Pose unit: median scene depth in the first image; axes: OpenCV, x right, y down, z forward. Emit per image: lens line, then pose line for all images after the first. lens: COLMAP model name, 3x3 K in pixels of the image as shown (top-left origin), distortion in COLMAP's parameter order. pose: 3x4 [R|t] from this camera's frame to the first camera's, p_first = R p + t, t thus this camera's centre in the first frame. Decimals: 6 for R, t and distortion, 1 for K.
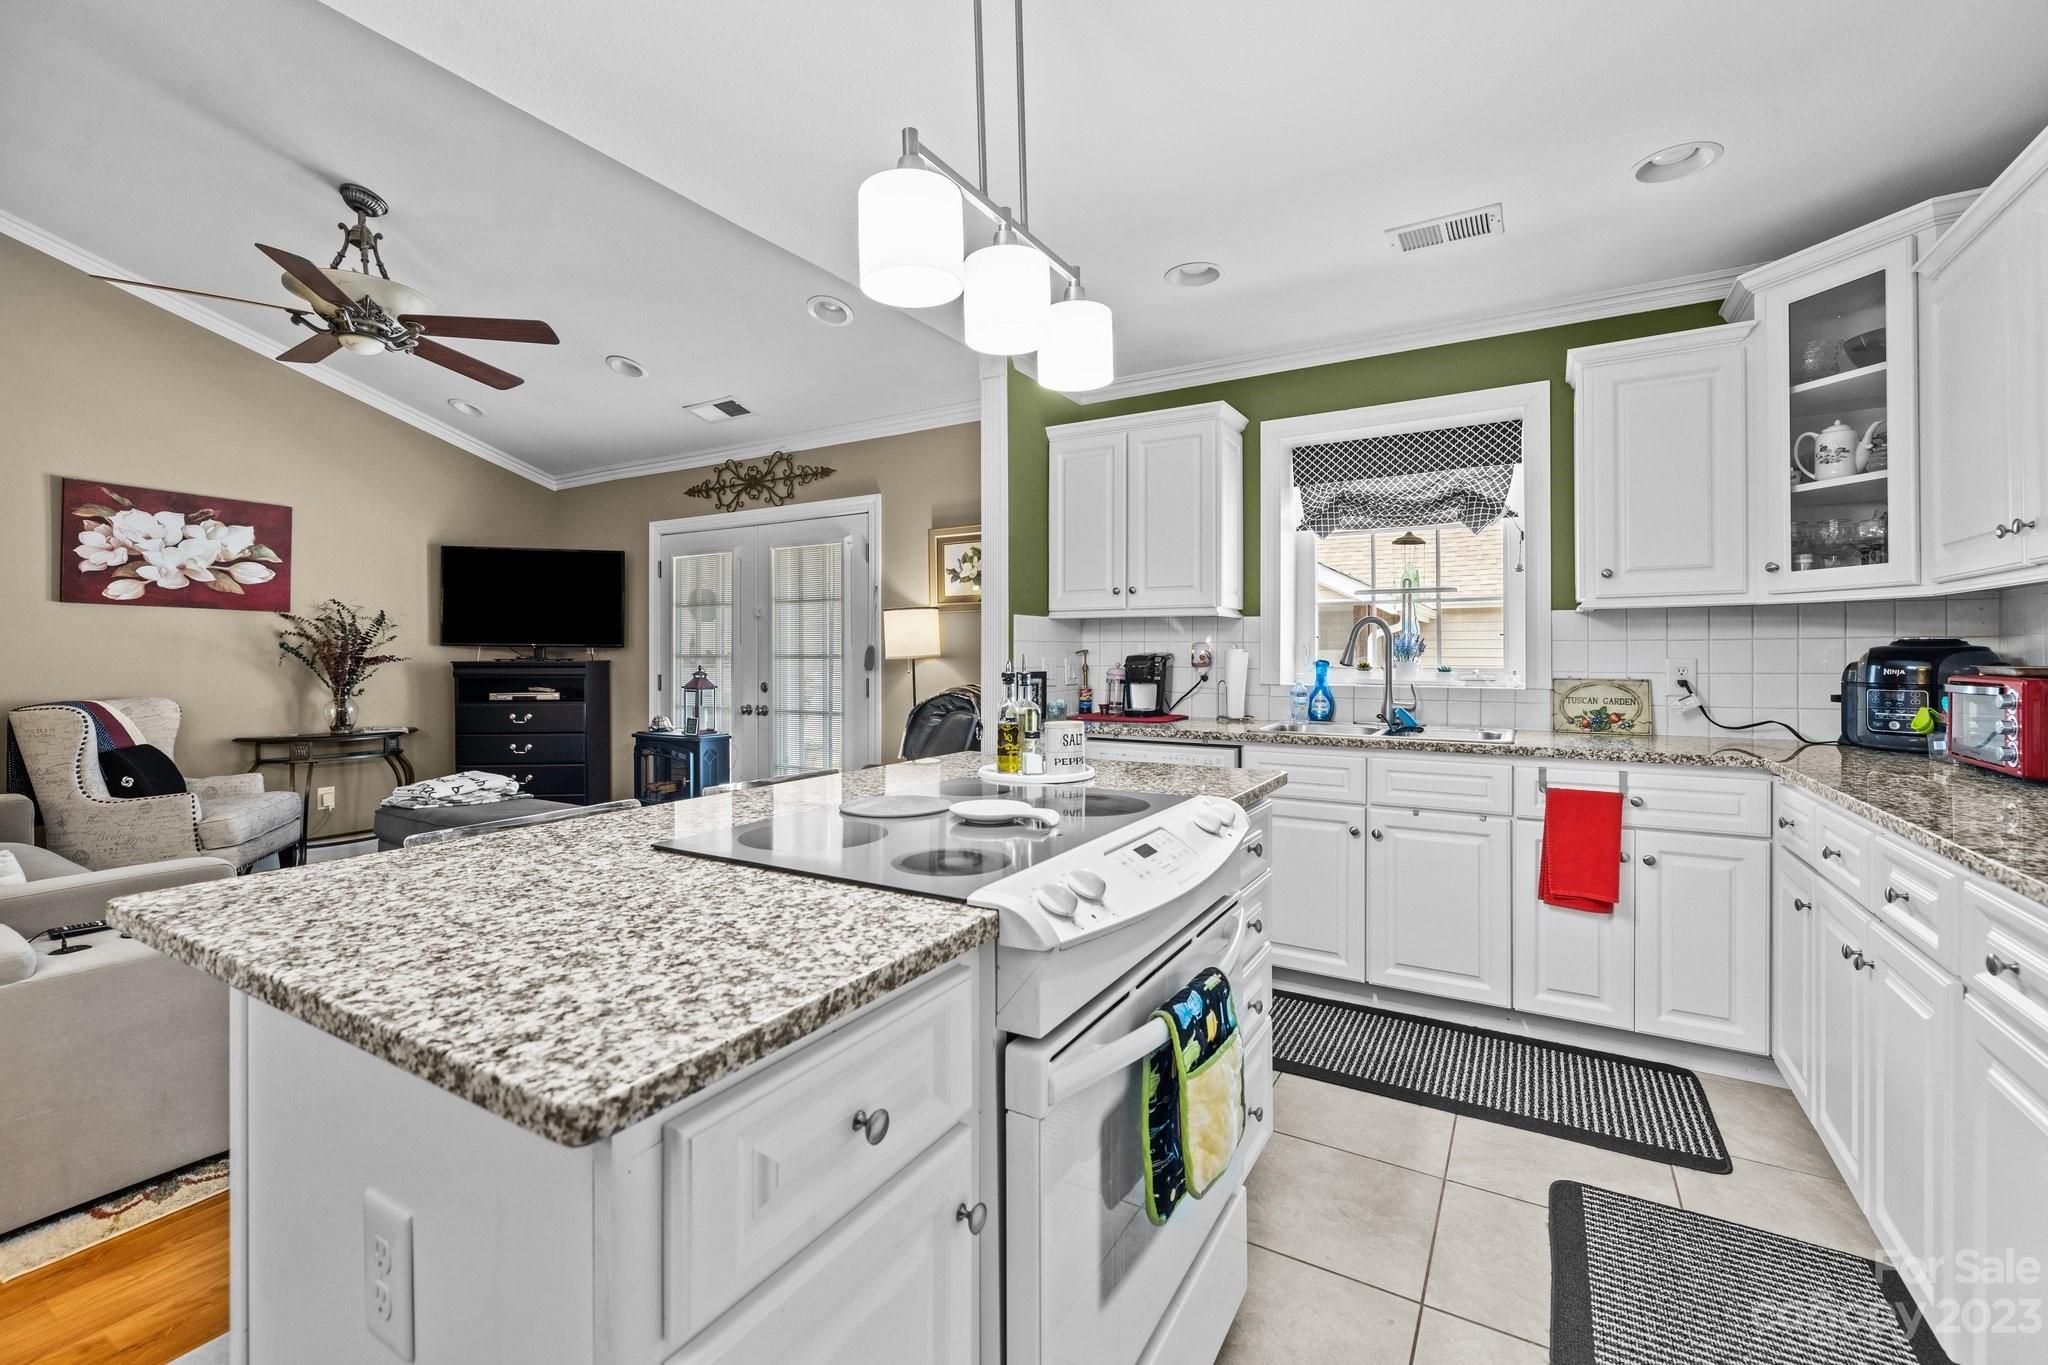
lens RADIAL K [[864.7, 0, 1013.1], [0, 864.7, 654.6], [0, 0, 1]] dist [-0.001966, -0.000096]
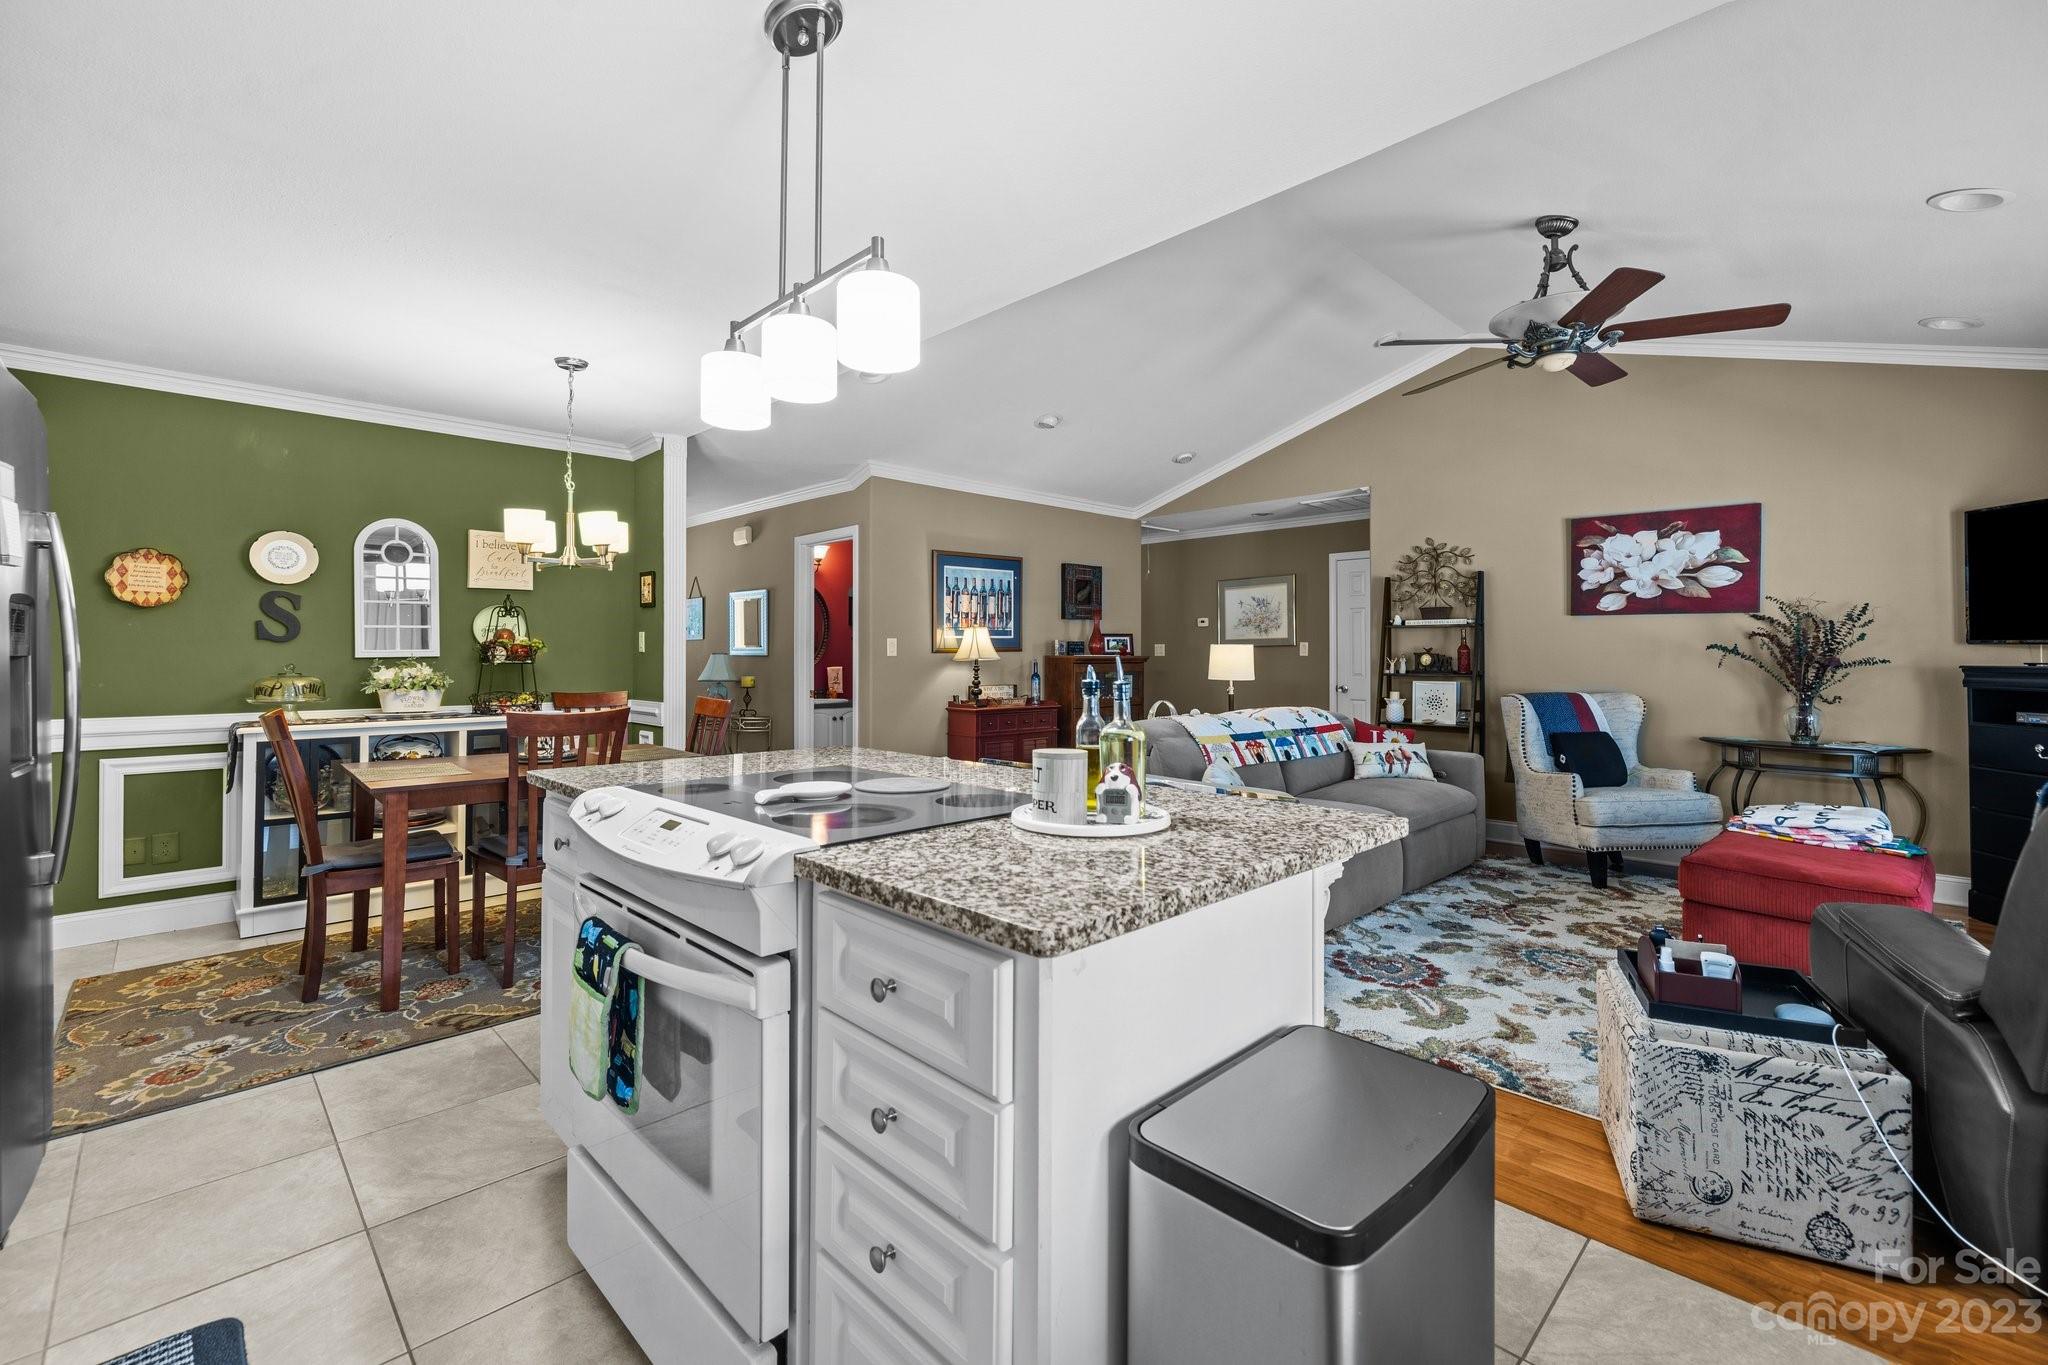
lens RADIAL K [[864.7, 0, 1026.6], [0, 864.7, 647.8], [0, 0, 1]] dist [-0.001966, -0.000096]
pose [[-0.253937, -0.009146, -0.967177, 0.386283], [-0.001285, 0.999958, -0.009119, 0.000369], [0.967220, -0.001073, -0.253938, 0.585037]]
